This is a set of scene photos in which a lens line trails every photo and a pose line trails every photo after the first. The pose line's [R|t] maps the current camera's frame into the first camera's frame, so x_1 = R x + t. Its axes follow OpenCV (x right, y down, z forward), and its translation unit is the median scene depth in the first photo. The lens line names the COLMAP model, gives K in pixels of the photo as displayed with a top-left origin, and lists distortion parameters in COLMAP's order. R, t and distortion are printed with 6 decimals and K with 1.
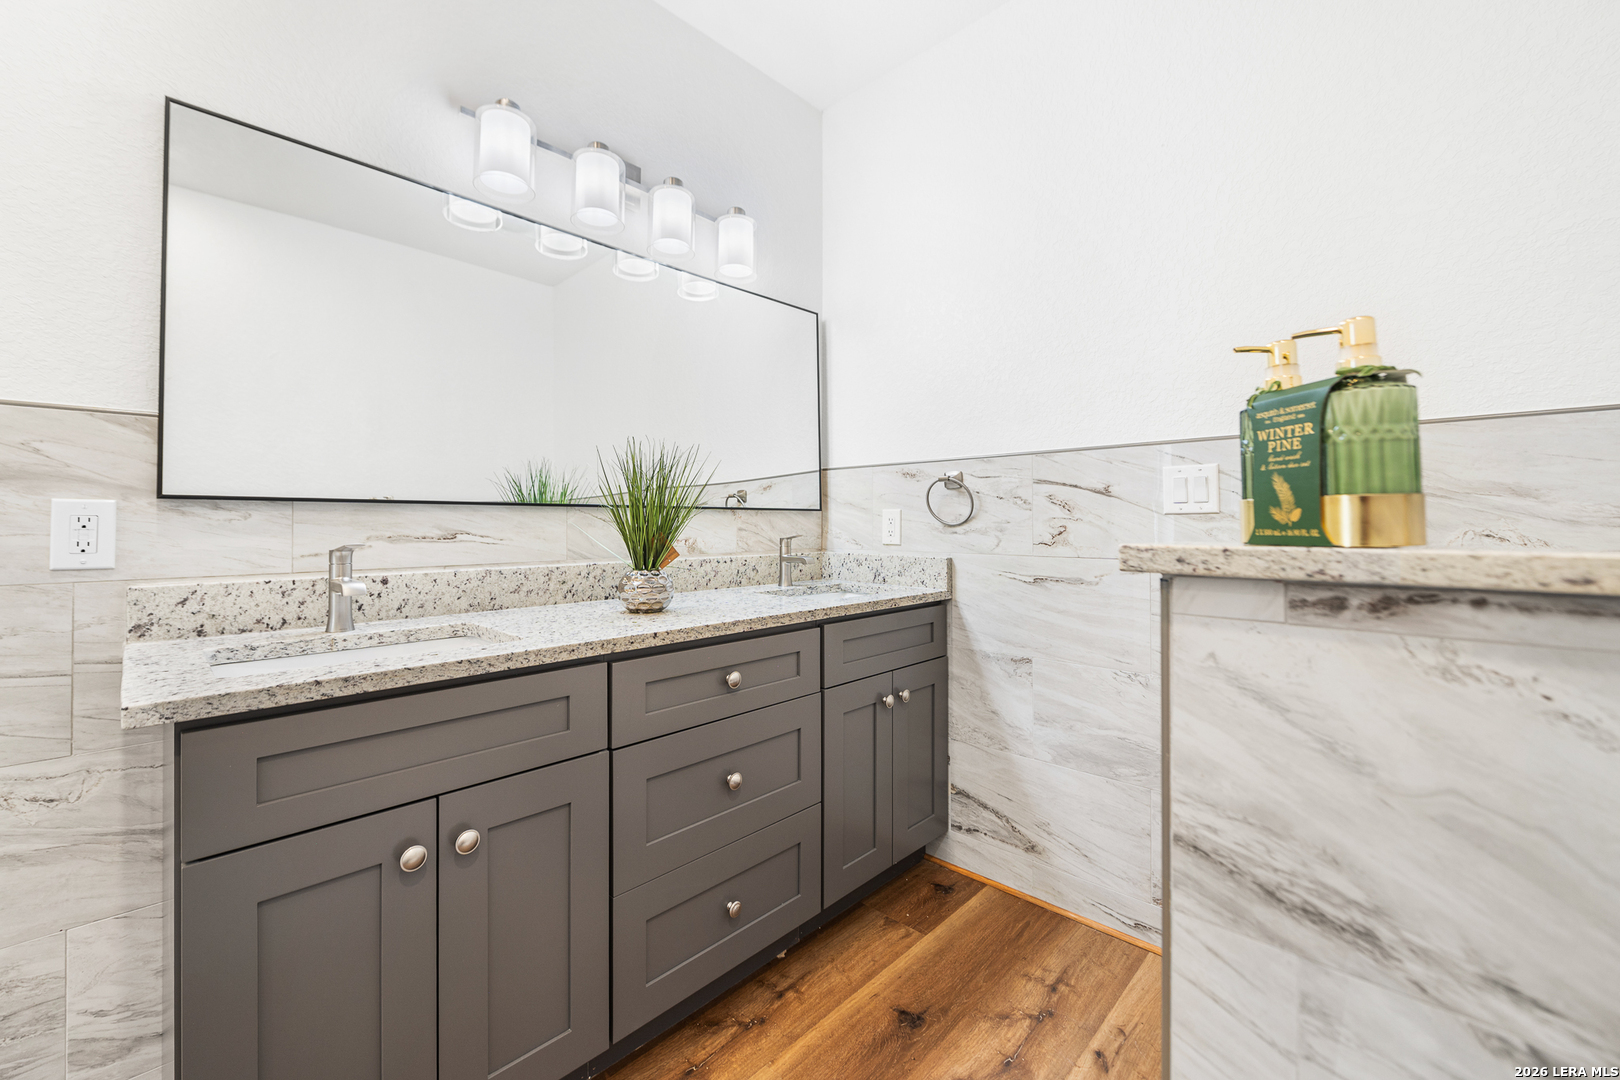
lens RADIAL K [[652.8, 0, 800.0], [0, 652.8, 530.9], [0, 0, 1]] dist [-0.002851, -0.000679]
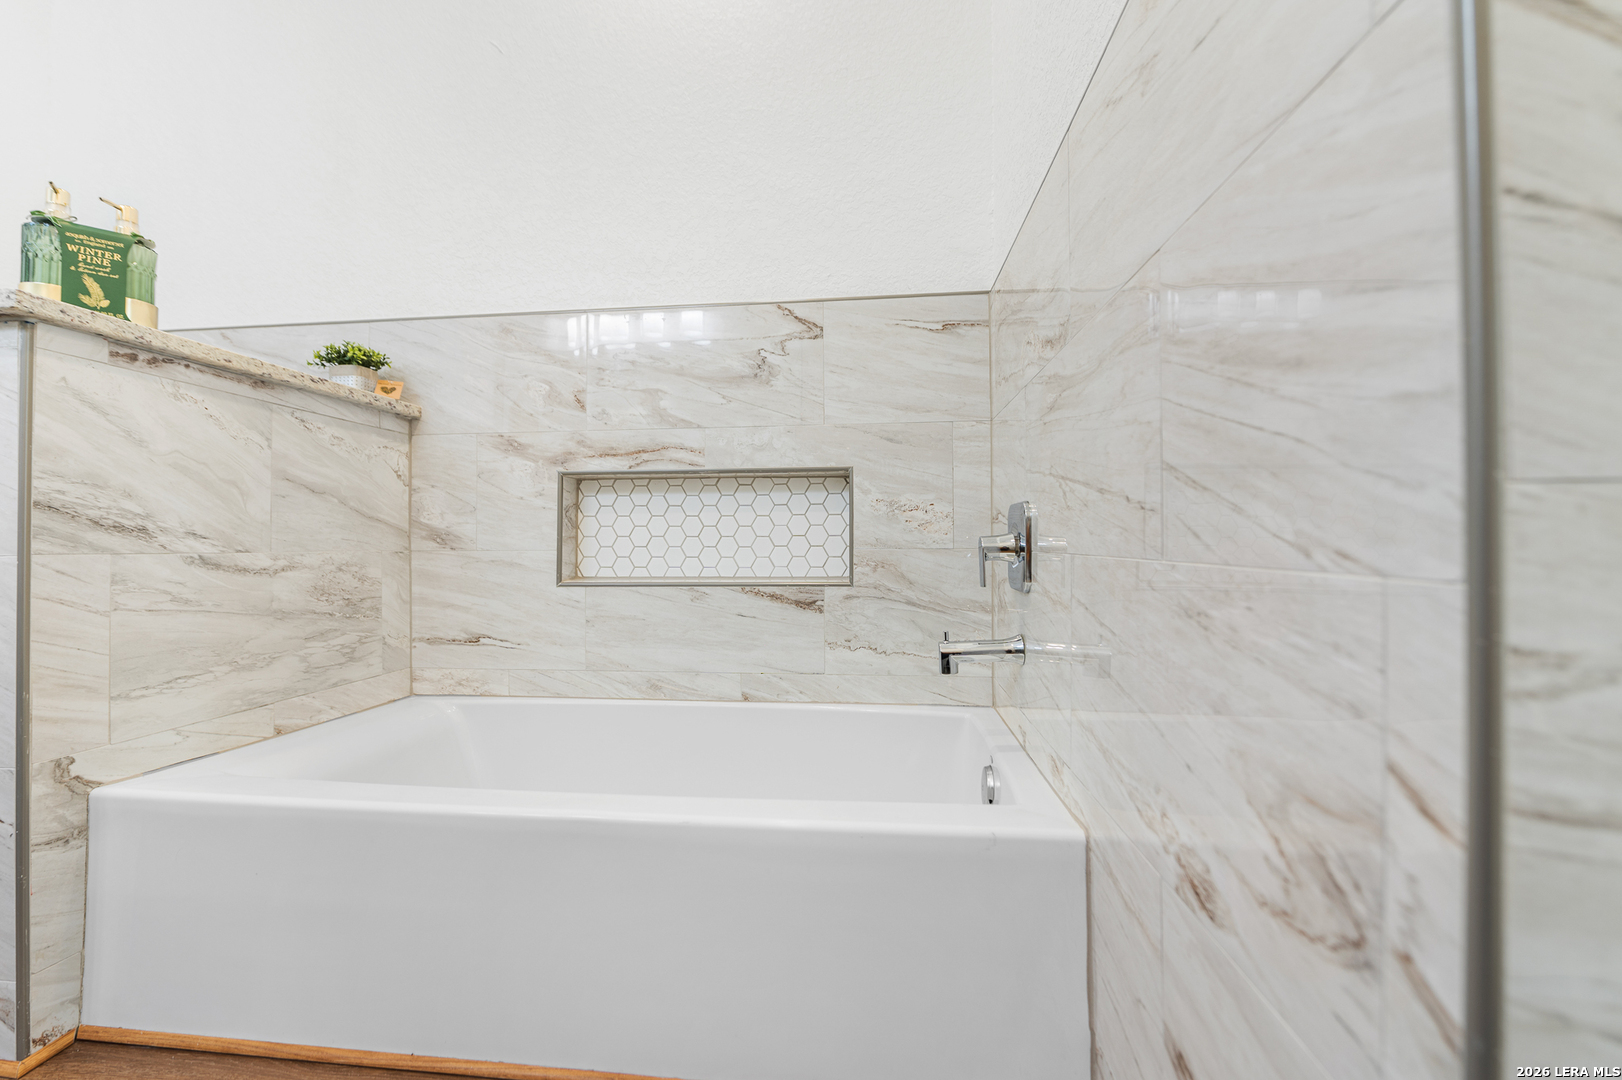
lens RADIAL K [[662.5, 0, 802.4], [0, 662.5, 519.6], [0, 0, 1]] dist [-0.009191, -0.000241]
pose [[-0.610953, 0.016832, 0.791488, -1.771067], [0.000811, 0.999787, -0.020636, 0.599353], [-0.791666, -0.011966, -0.610837, 0.605744]]
